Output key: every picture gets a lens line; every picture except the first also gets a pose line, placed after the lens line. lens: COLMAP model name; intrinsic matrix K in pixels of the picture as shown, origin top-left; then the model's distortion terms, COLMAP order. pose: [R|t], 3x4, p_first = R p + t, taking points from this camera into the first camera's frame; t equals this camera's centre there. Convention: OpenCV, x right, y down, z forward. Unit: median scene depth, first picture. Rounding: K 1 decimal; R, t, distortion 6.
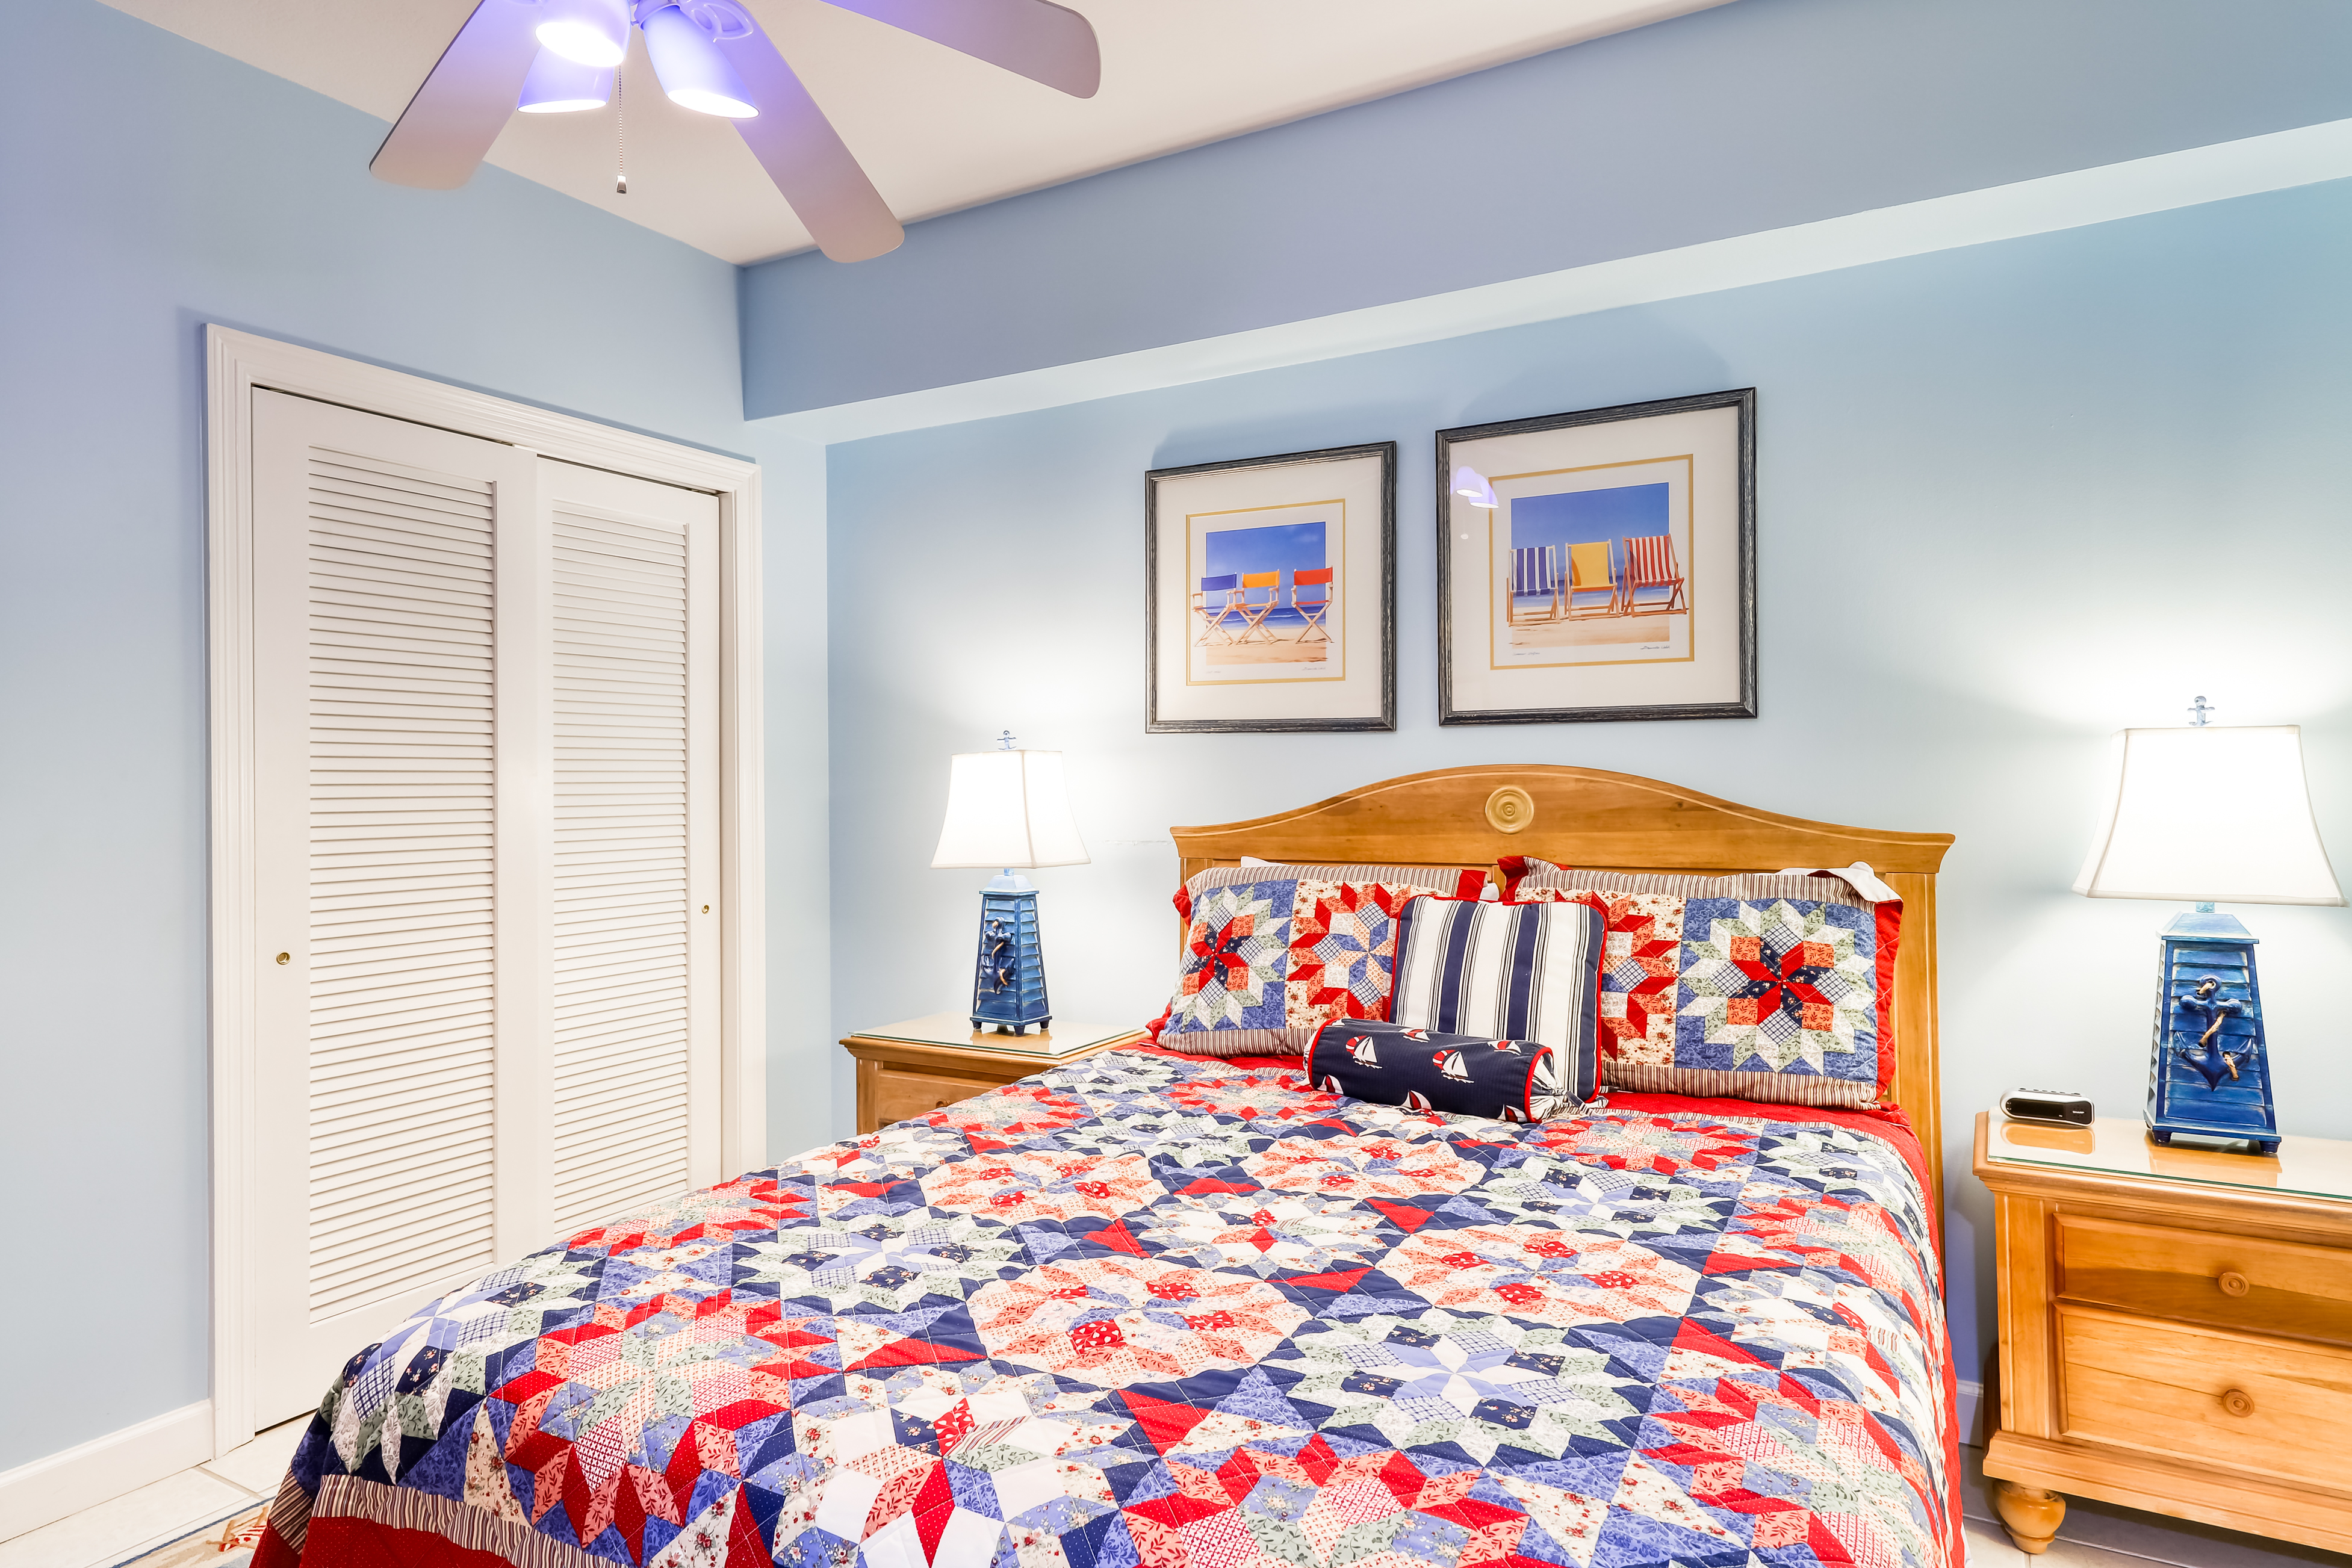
lens RADIAL K [[1420.8, 0, 1176.0], [0, 1420.8, 784.0], [0, 0, 1]] dist [0.019720, 0.000200]
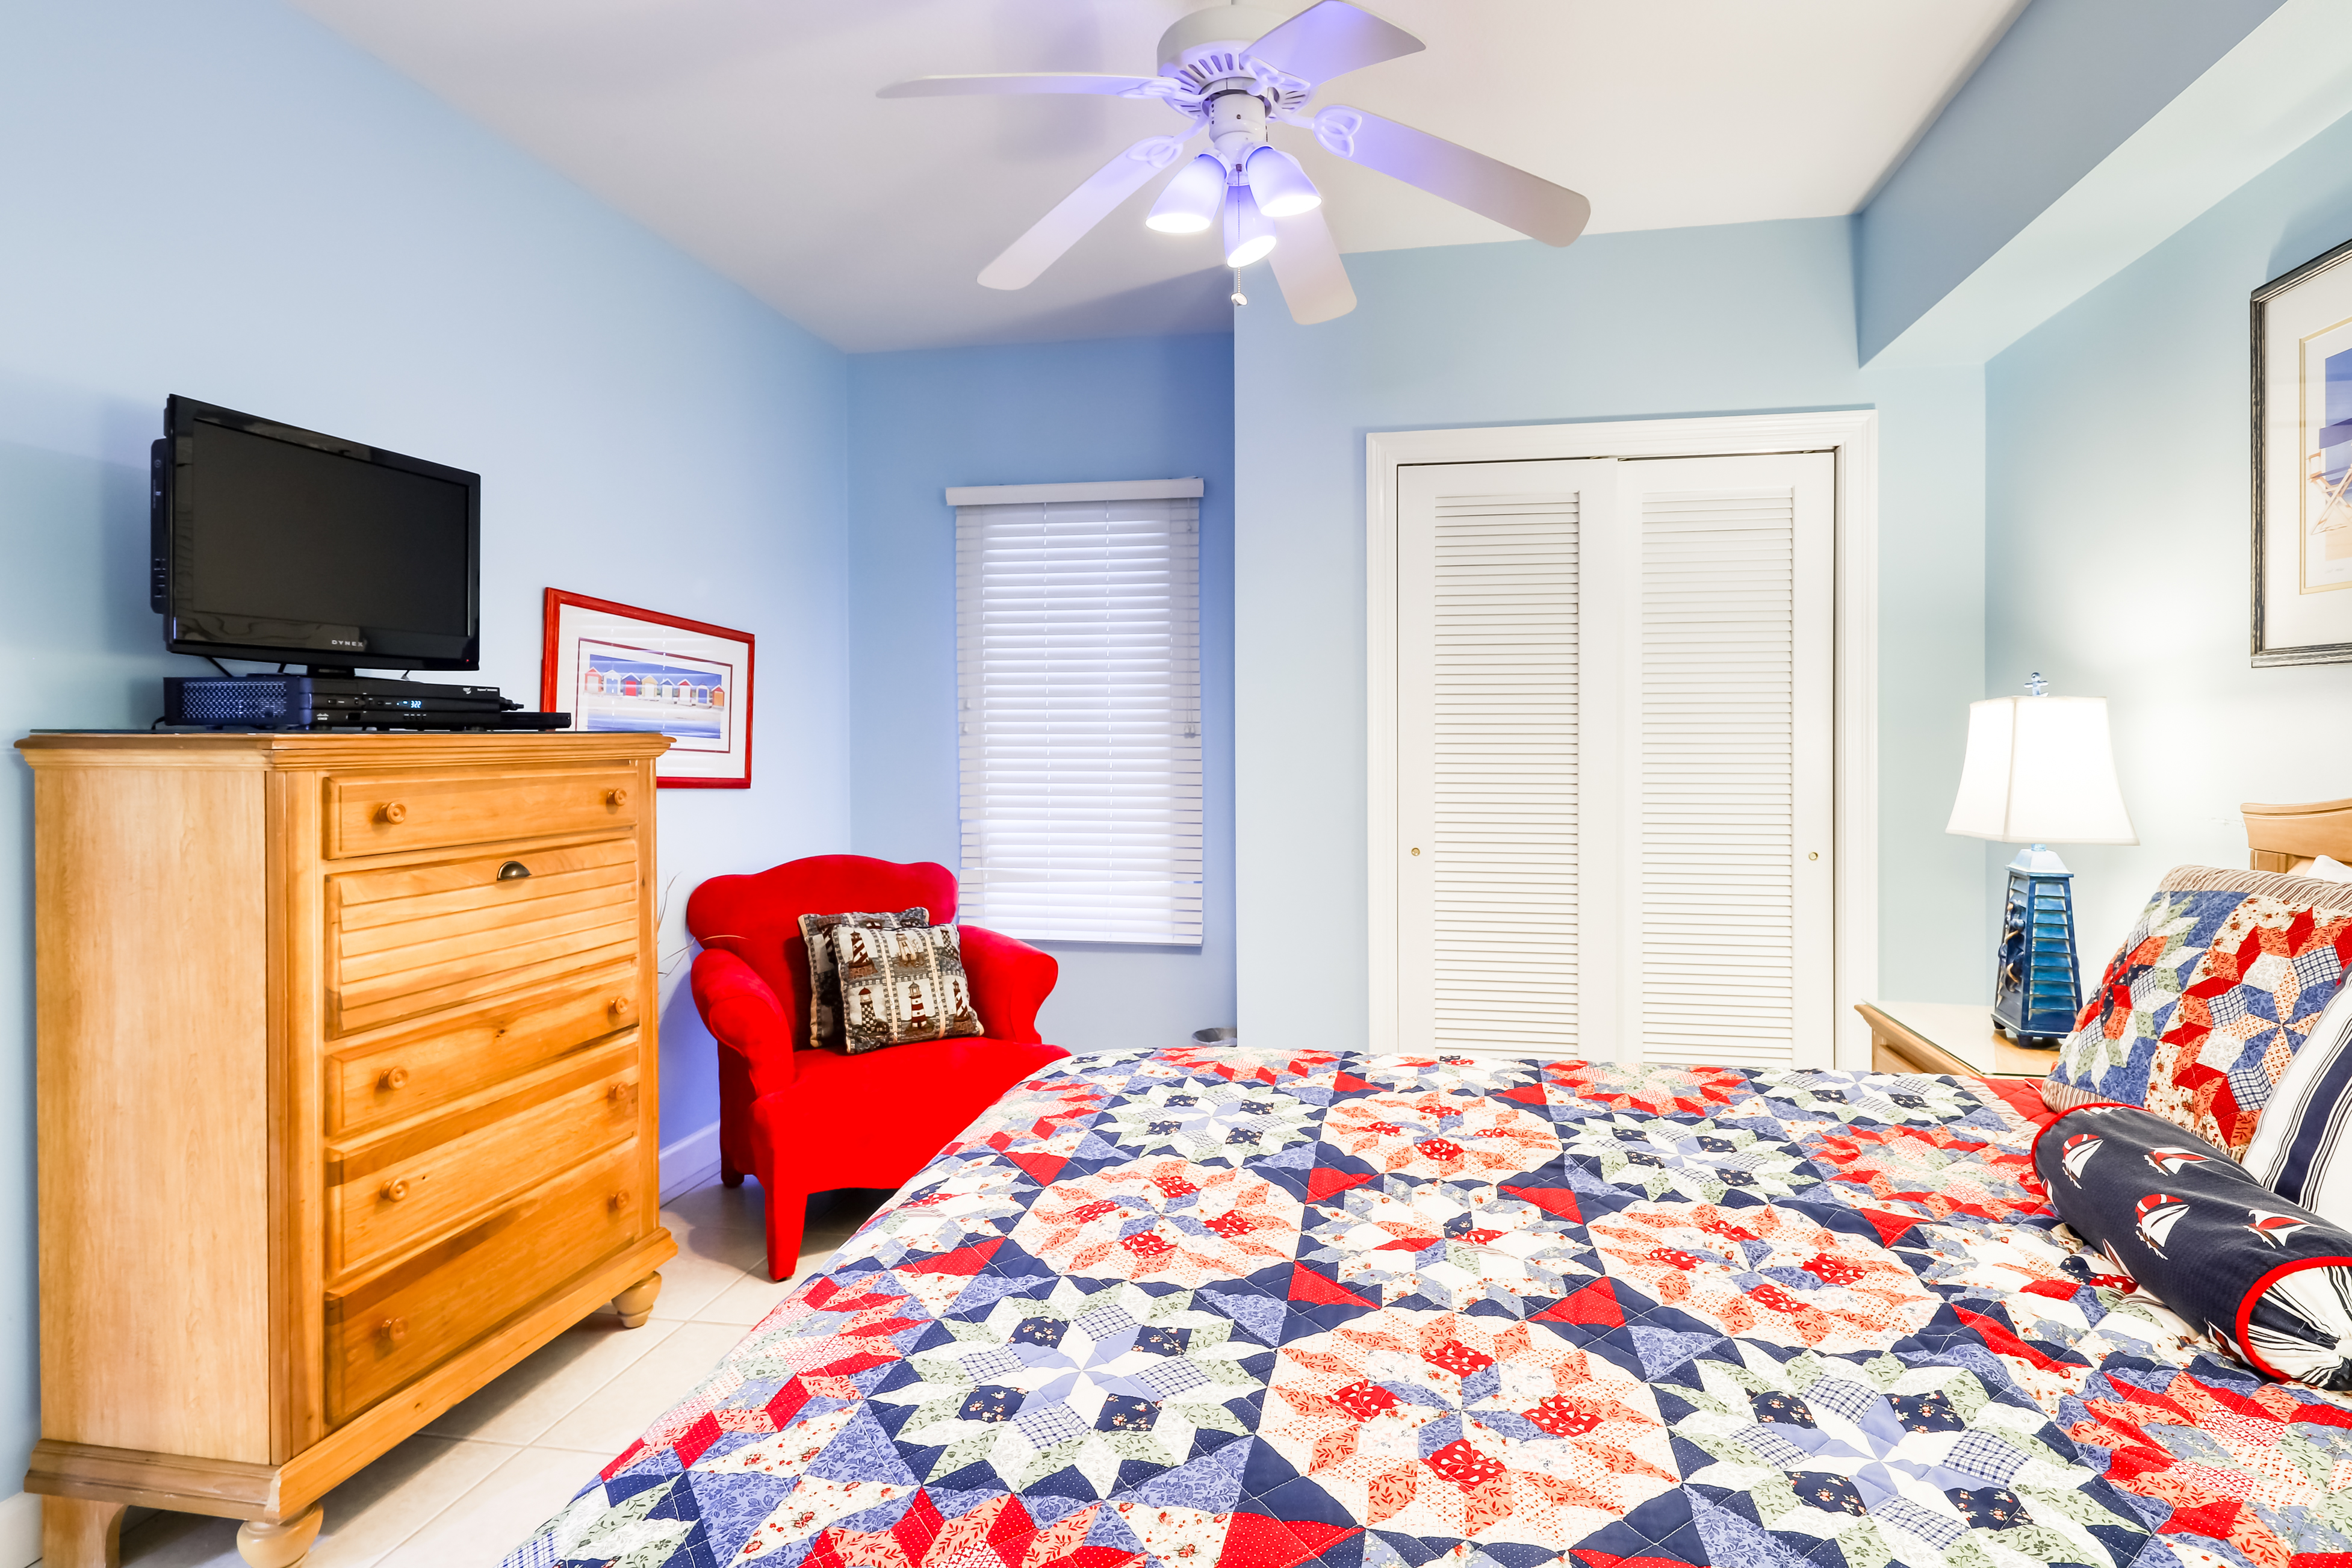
lens RADIAL K [[1186.9, 0, 1185.2], [0, 1186.9, 747.2], [0, 0, 1]] dist [0.012508, -0.000650]
pose [[0.316233, 0.018084, -0.948509, 0.681693], [-0.003665, 0.999834, 0.017841, -0.009509], [0.948674, -0.002166, 0.316247, 0.581633]]
